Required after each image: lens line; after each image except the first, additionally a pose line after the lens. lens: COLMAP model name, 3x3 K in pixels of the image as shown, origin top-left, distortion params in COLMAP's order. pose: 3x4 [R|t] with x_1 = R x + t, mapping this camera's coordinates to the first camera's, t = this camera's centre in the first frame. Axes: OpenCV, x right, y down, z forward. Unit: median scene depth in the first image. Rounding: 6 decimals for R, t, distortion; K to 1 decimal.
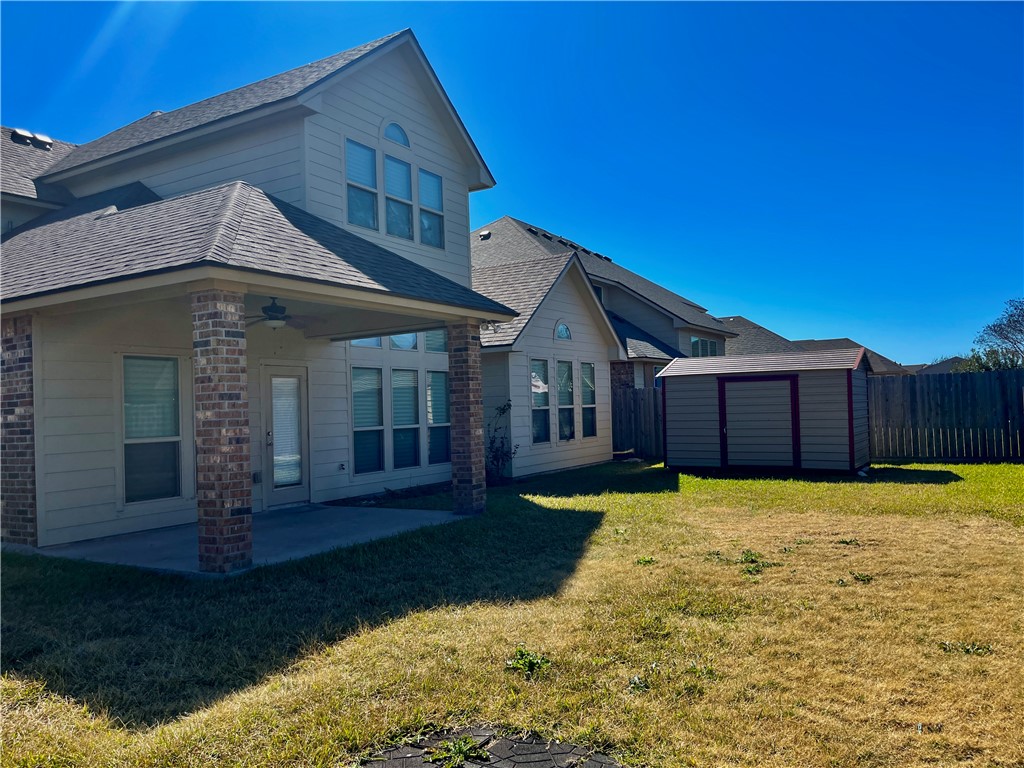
lens RADIAL K [[789.3, 0, 512.0], [0, 789.3, 384.0], [0, 0, 1]] dist [0.062093, -0.105768]
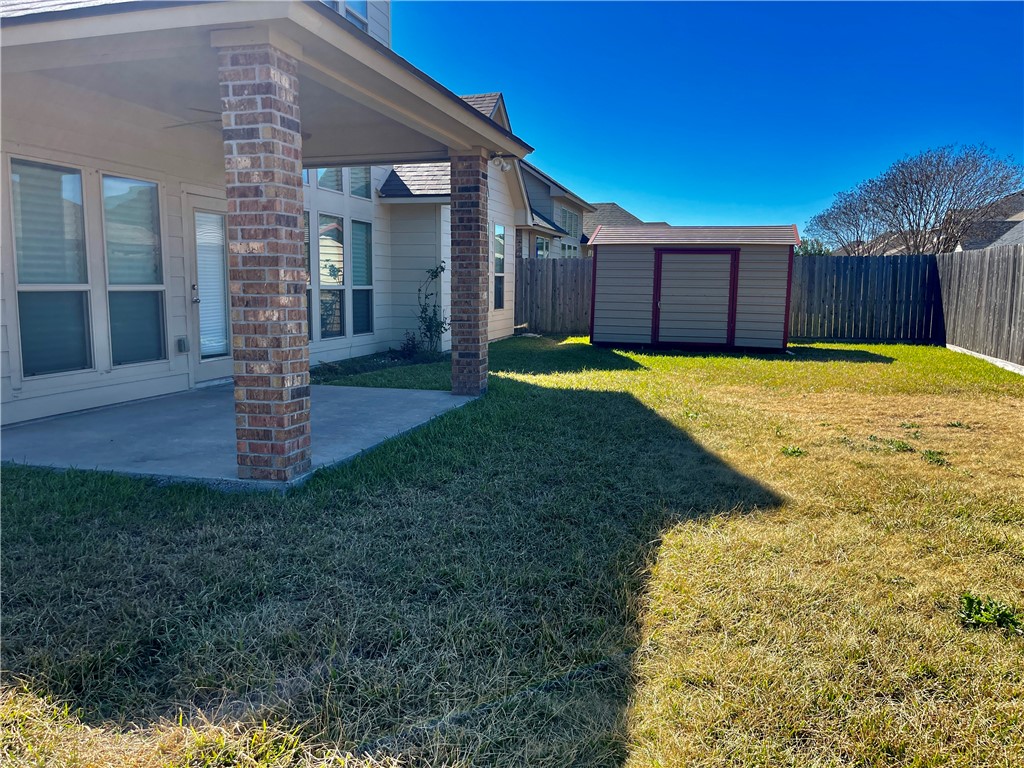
lens RADIAL K [[789.3, 0, 512.0], [0, 789.3, 384.0], [0, 0, 1]] dist [0.062093, -0.105768]
pose [[0.961482, 0.004577, 0.274830, -0.267710], [-0.047266, 0.987721, 0.148907, 0.032016], [-0.270774, -0.156162, 0.949892, 0.226896]]
